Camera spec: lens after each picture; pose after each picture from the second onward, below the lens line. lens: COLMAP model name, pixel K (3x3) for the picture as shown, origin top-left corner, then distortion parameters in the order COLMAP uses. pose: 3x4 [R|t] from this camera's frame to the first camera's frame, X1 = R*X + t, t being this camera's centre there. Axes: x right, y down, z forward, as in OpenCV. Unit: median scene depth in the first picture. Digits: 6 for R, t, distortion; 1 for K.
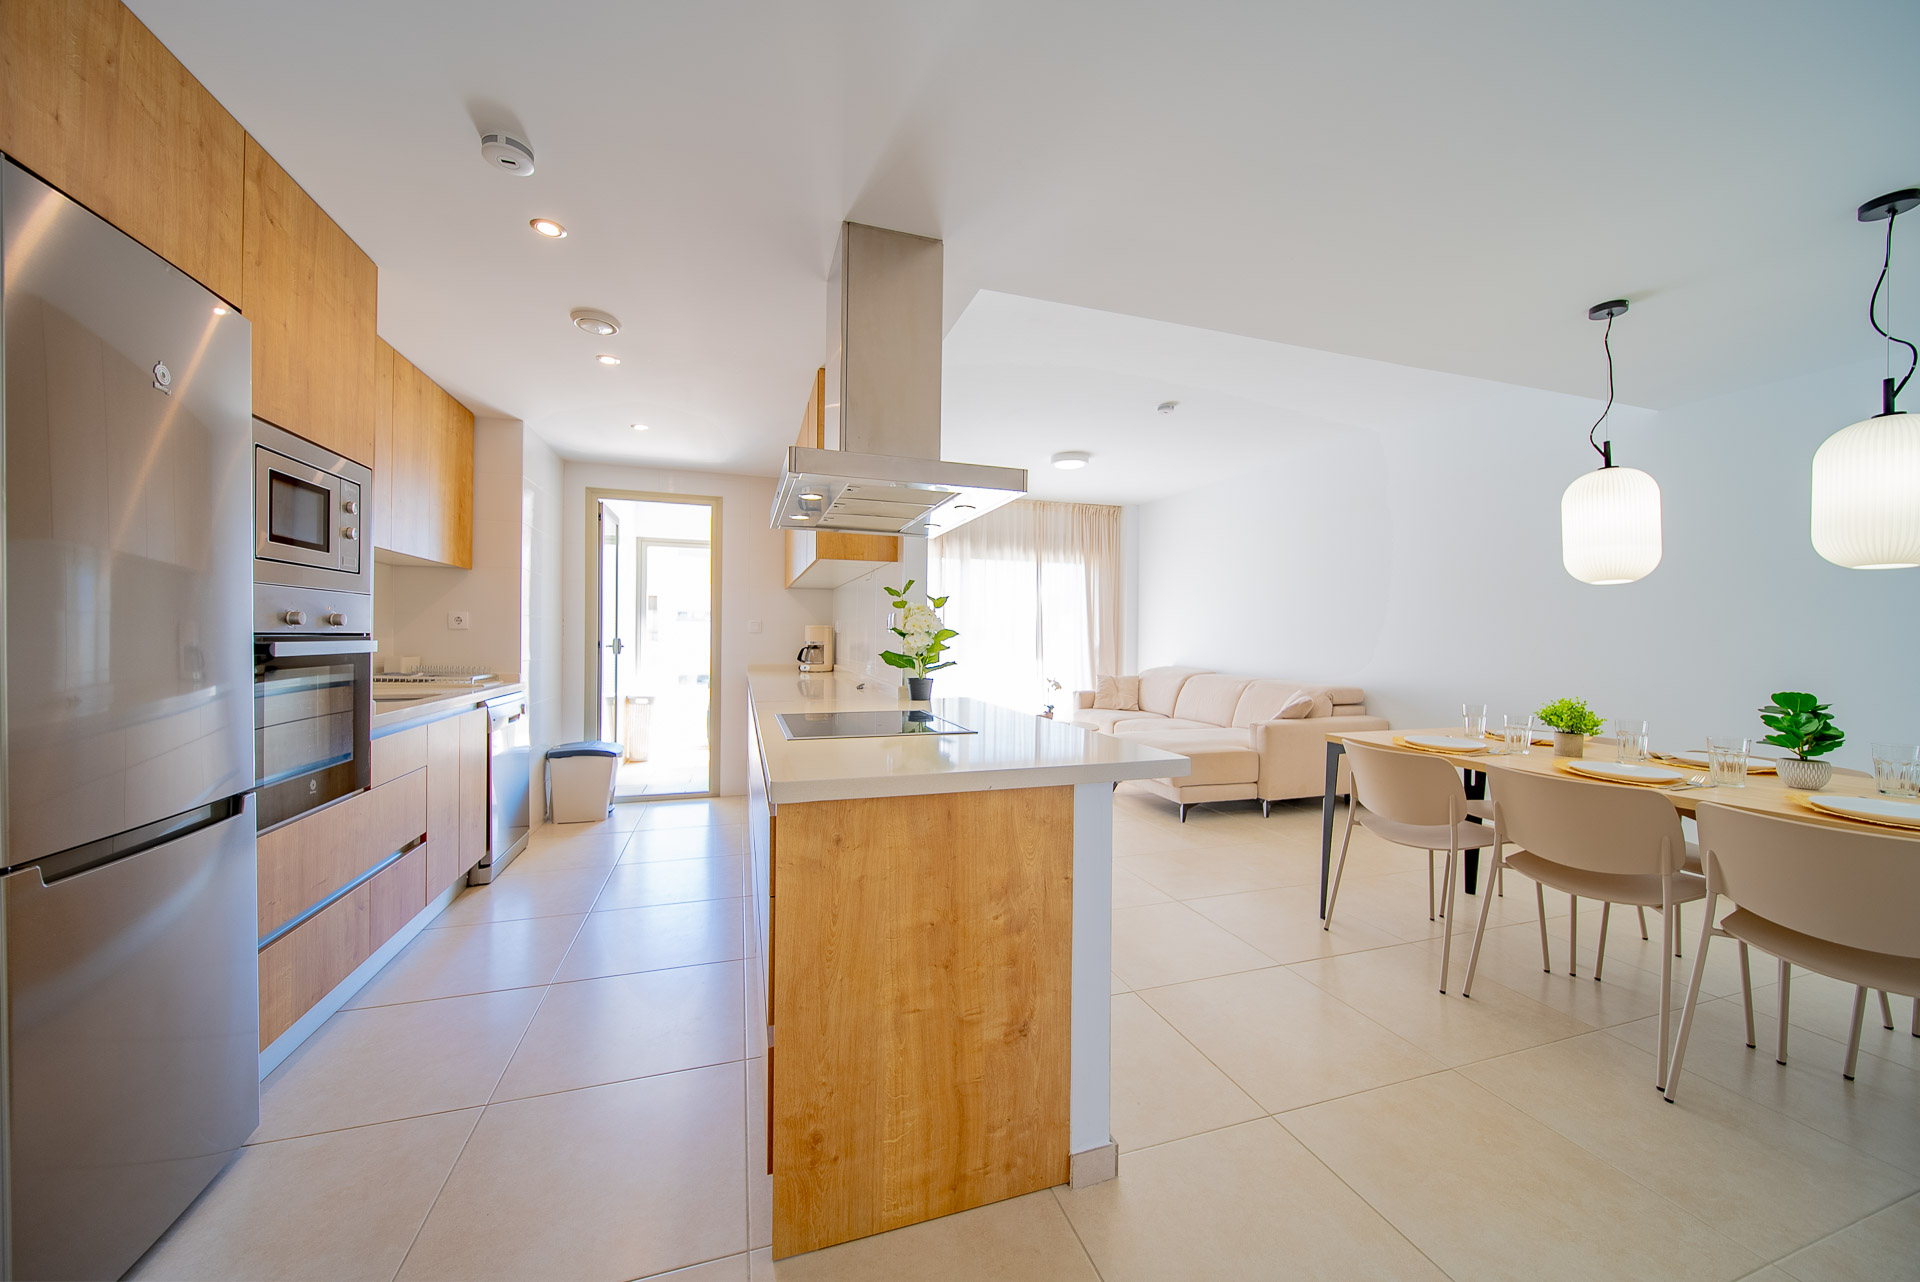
lens RADIAL K [[680.0, 0, 961.0], [0, 680.0, 638.8], [0, 0, 1]] dist [-0.001893, -0.000789]
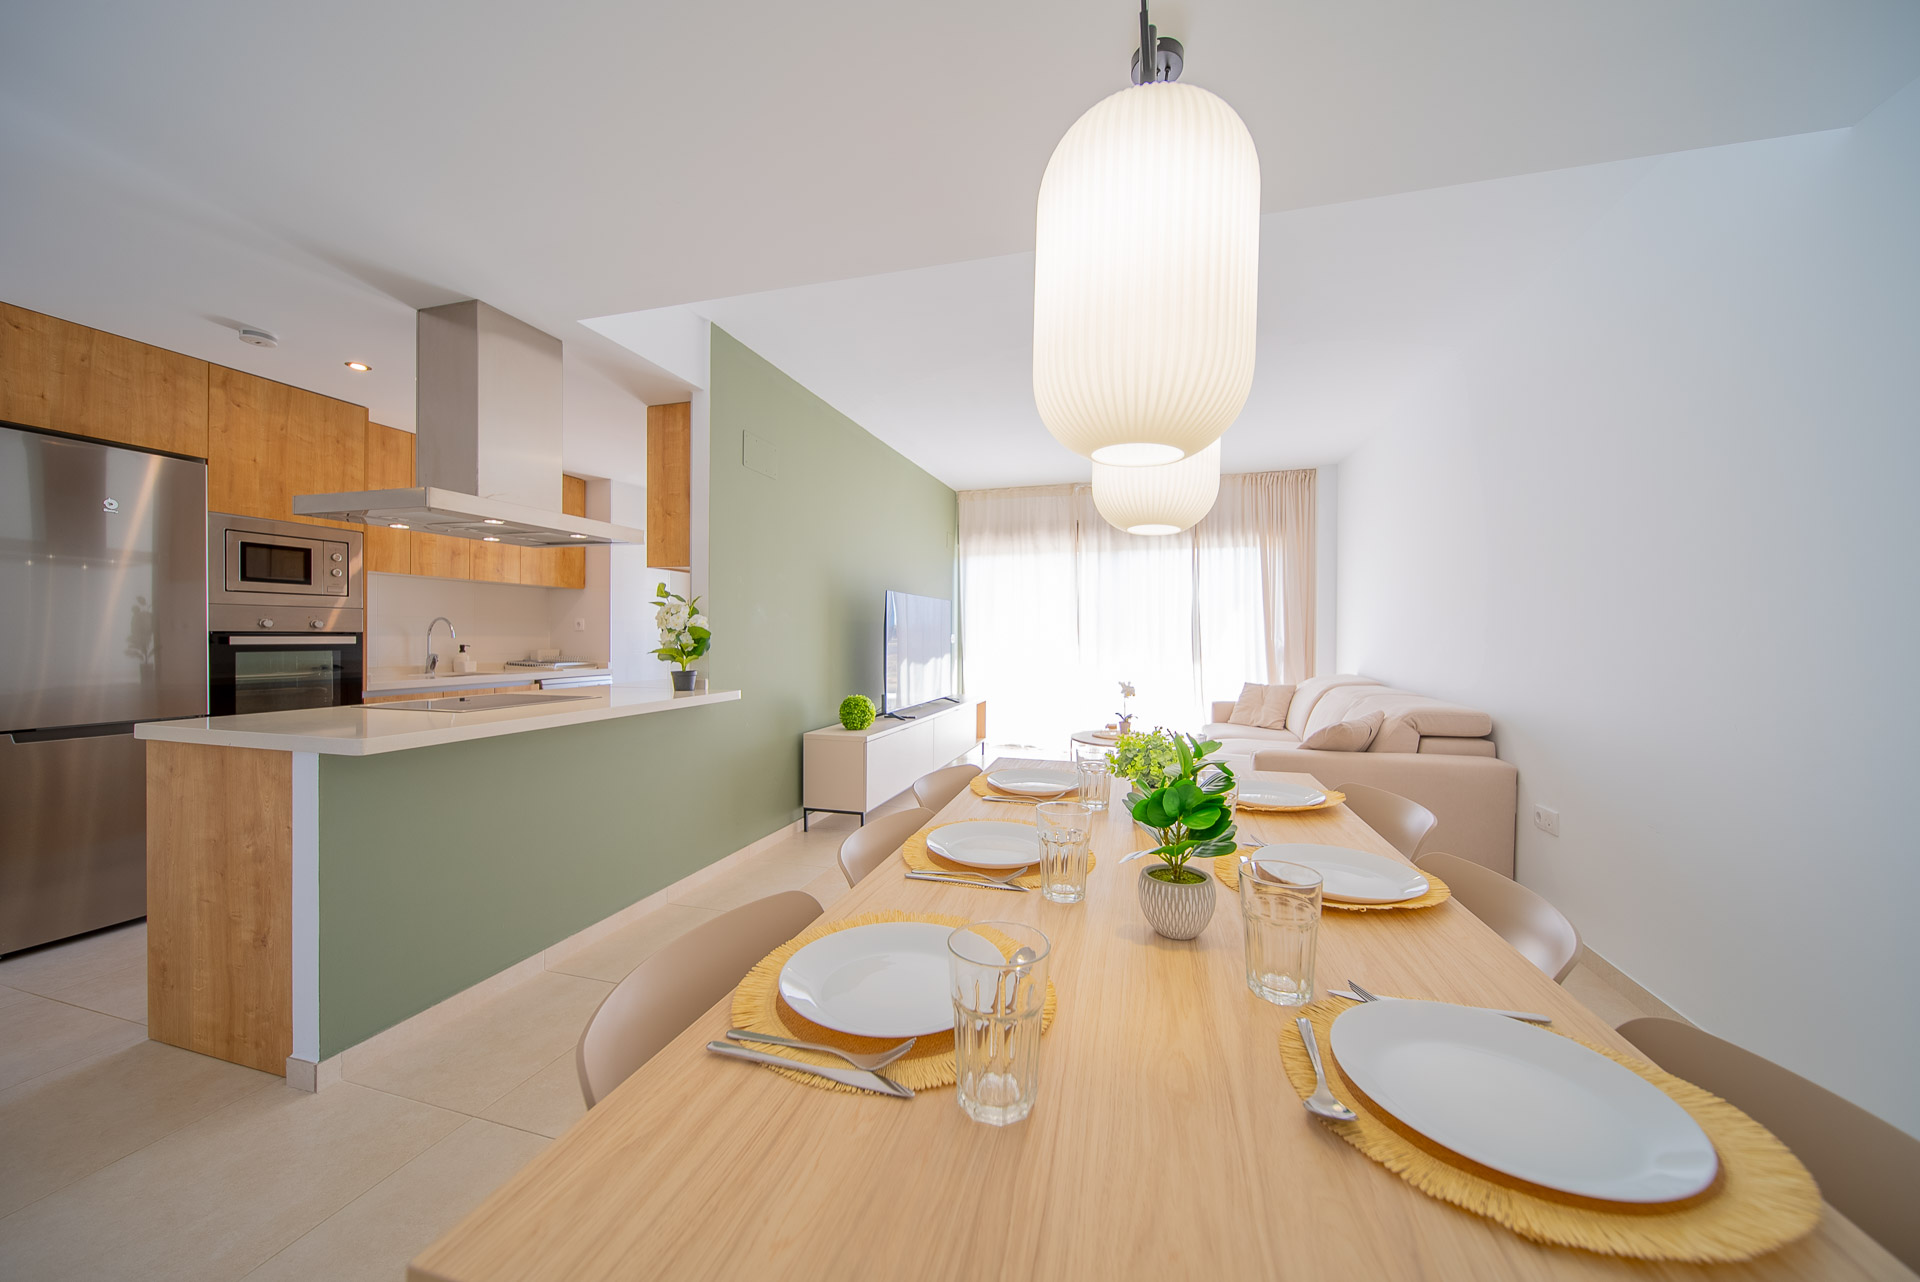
lens RADIAL K [[680.0, 0, 961.0], [0, 680.0, 638.8], [0, 0, 1]] dist [-0.001893, -0.000789]
pose [[0.825047, -0.001817, -0.565060, 0.955662], [-0.000132, 0.999994, -0.003409, 0.009699], [0.565063, 0.002887, 0.825042, 0.353297]]
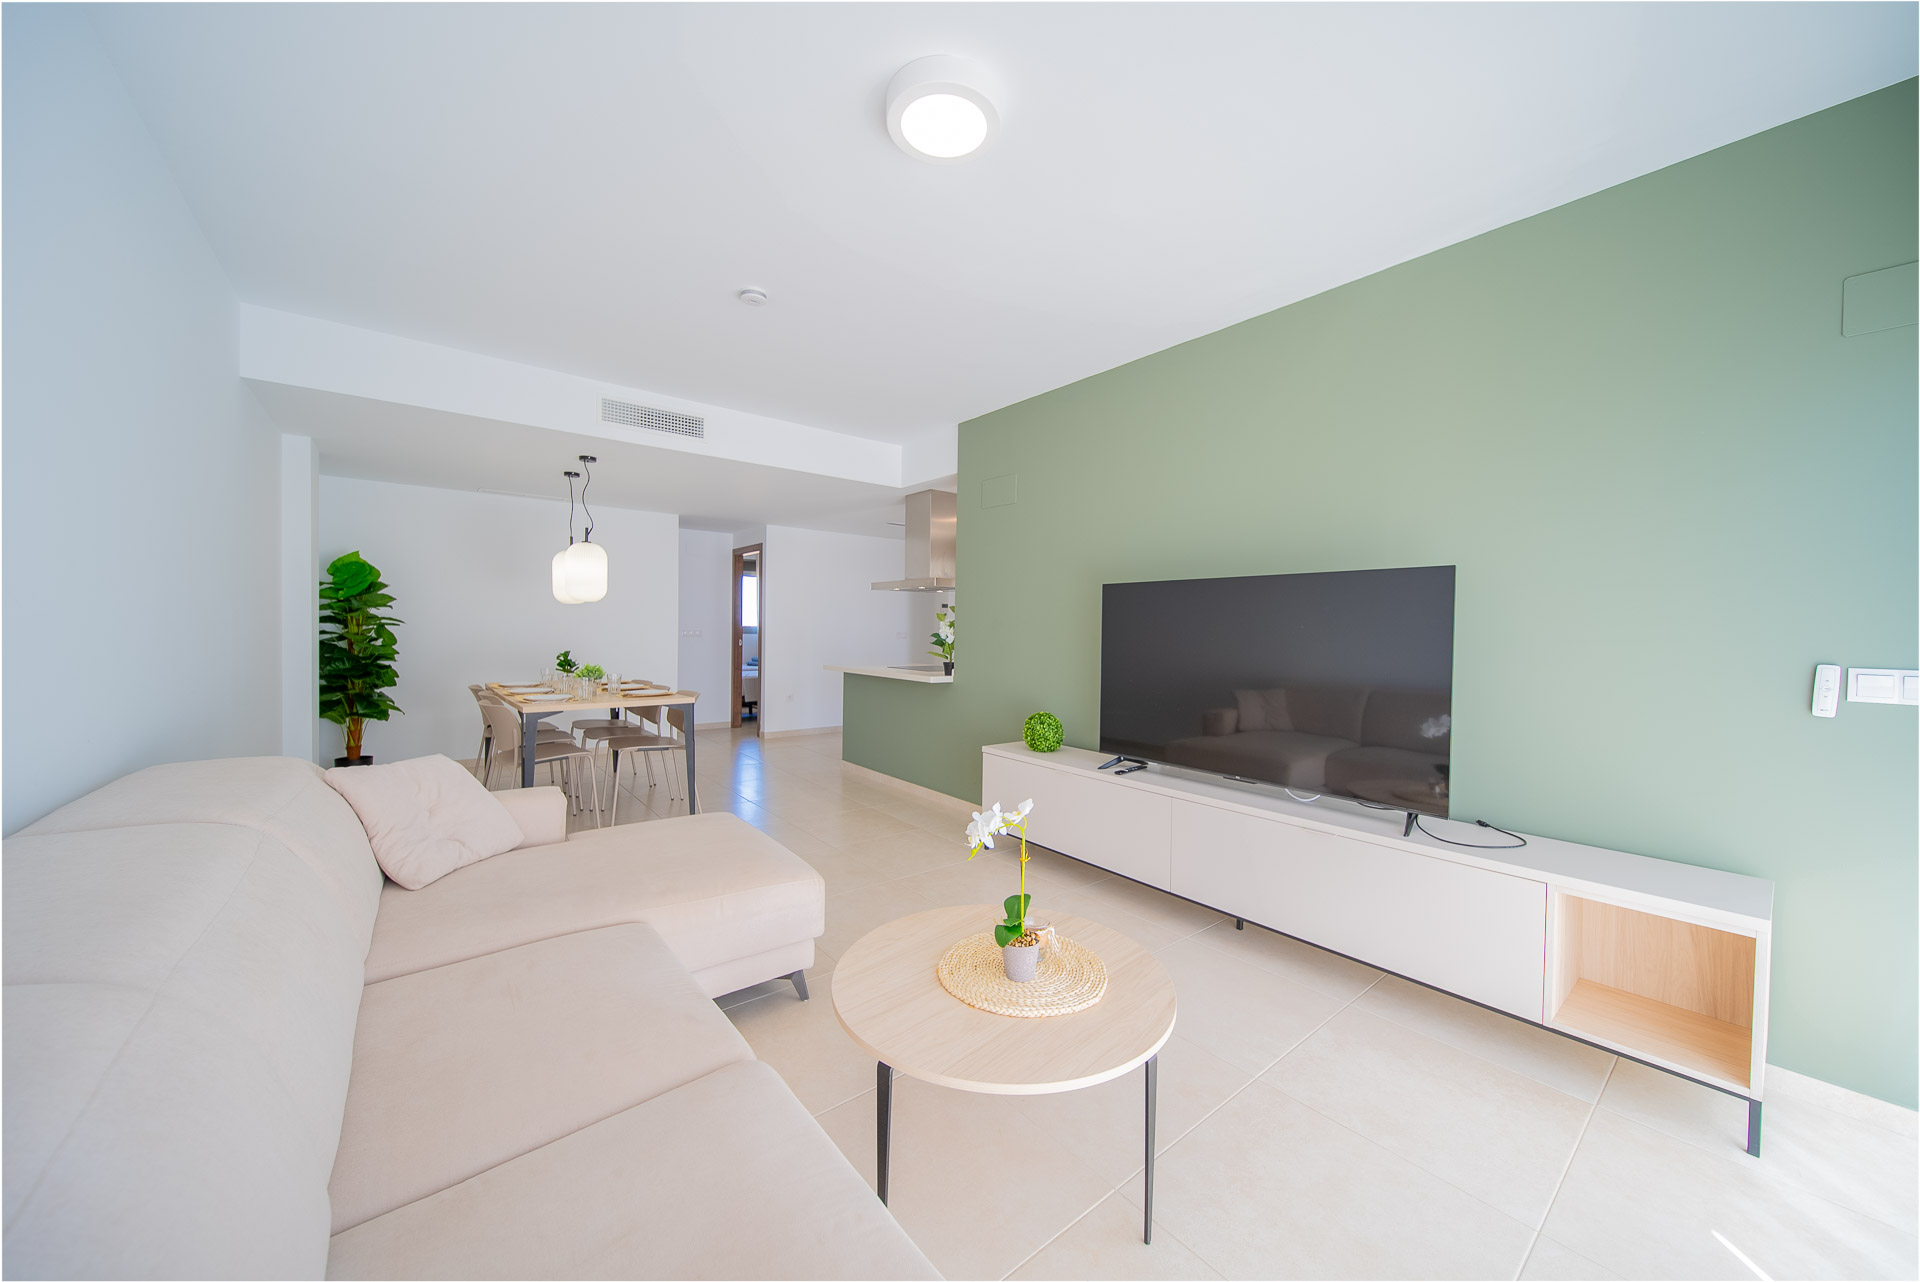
lens RADIAL K [[680.0, 0, 961.0], [0, 680.0, 638.8], [0, 0, 1]] dist [-0.001893, -0.000789]
pose [[-0.935559, -0.018143, -0.352704, 0.532359], [-0.026235, 0.999491, 0.018178, -0.033432], [0.352194, 0.026260, -0.935559, 2.661949]]
